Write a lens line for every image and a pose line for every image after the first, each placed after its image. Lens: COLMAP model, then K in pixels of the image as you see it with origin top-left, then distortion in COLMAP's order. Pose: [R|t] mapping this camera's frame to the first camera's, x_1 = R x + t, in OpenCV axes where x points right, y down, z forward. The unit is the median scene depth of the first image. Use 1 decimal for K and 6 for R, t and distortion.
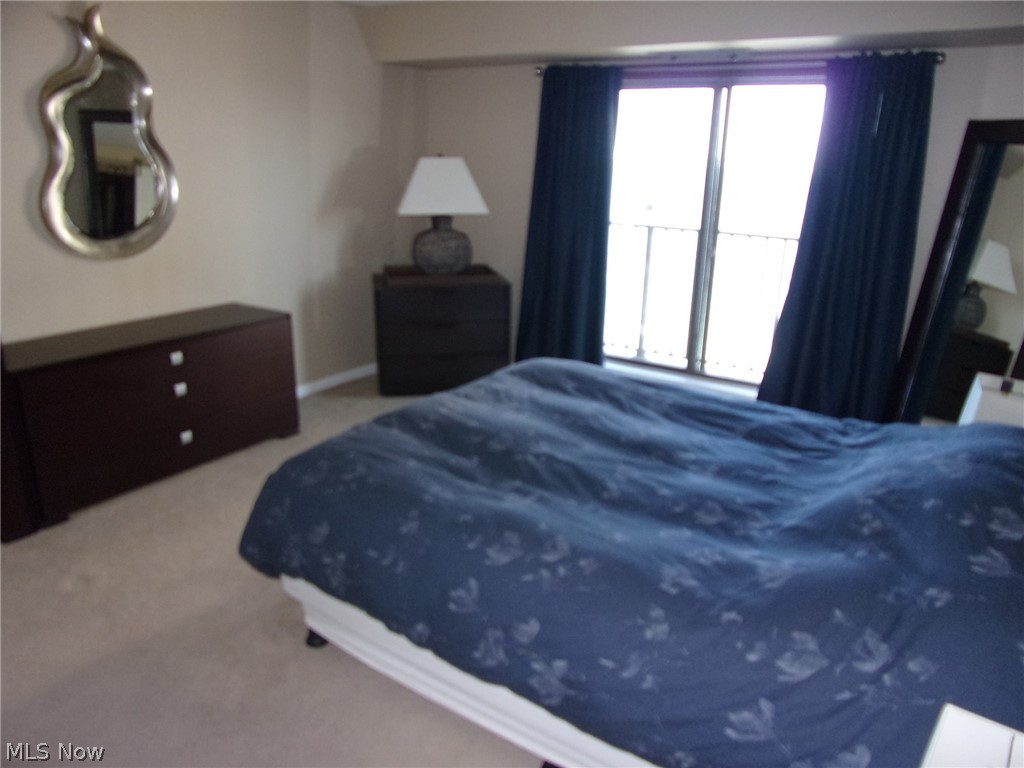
lens RADIAL K [[731.7, 0, 514.6], [0, 731.7, 383.7], [0, 0, 1]] dist [-0.048576, -0.000194]
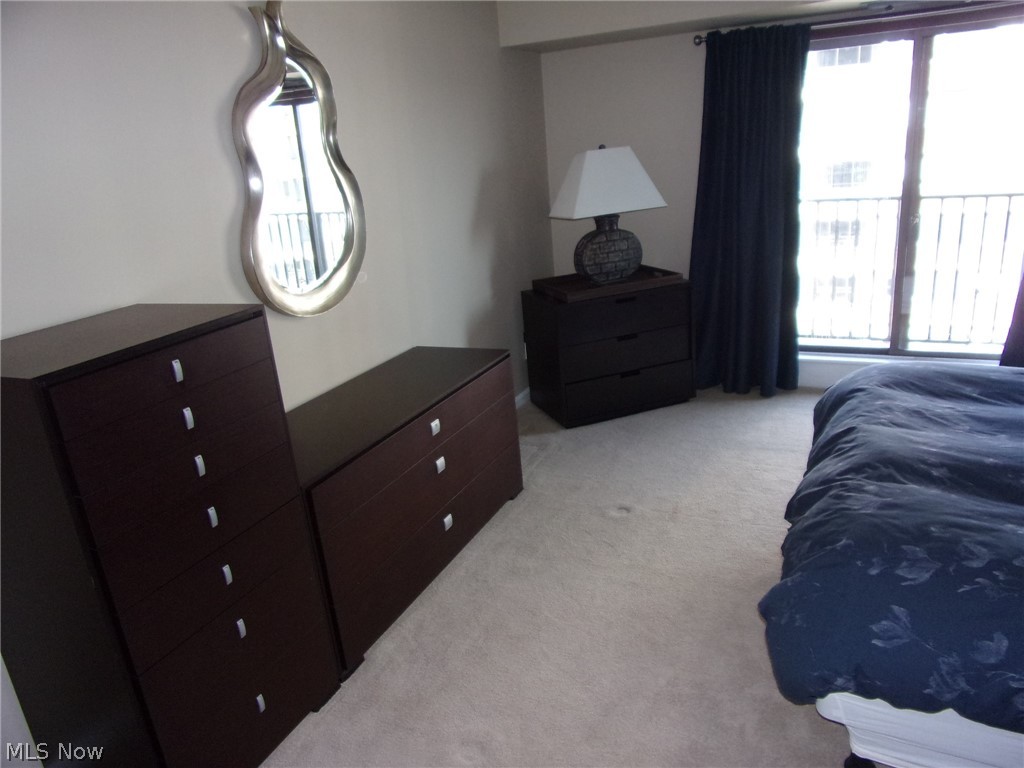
lens RADIAL K [[726.0, 0, 515.1], [0, 726.0, 382.6], [0, 0, 1]] dist [-0.040203, 0.012659]
pose [[0.984363, -0.144119, 0.101290, -0.359325], [0.143426, 0.989560, 0.014136, -0.064710], [-0.102270, 0.000613, 0.994756, 0.158032]]
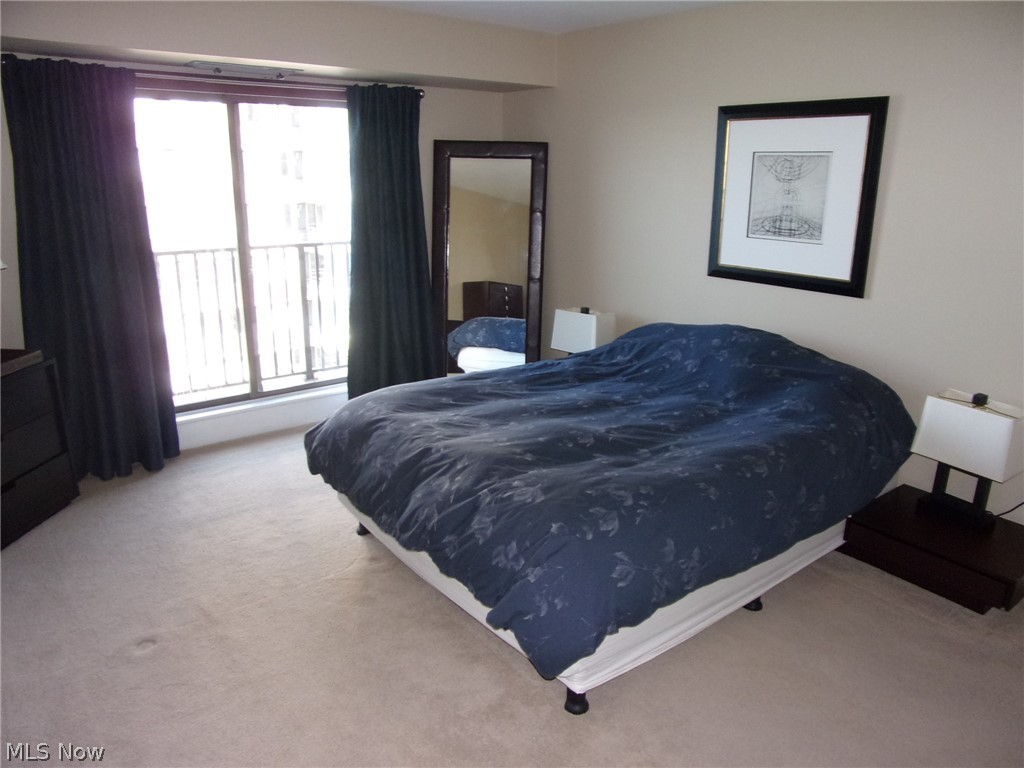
lens RADIAL K [[726.0, 0, 515.1], [0, 726.0, 382.6], [0, 0, 1]] dist [-0.040203, 0.012659]
pose [[0.309100, -0.288167, 0.906321, -0.564181], [0.284402, 0.937387, 0.201050, -0.137698], [-0.907509, 0.195615, 0.371701, 0.356850]]
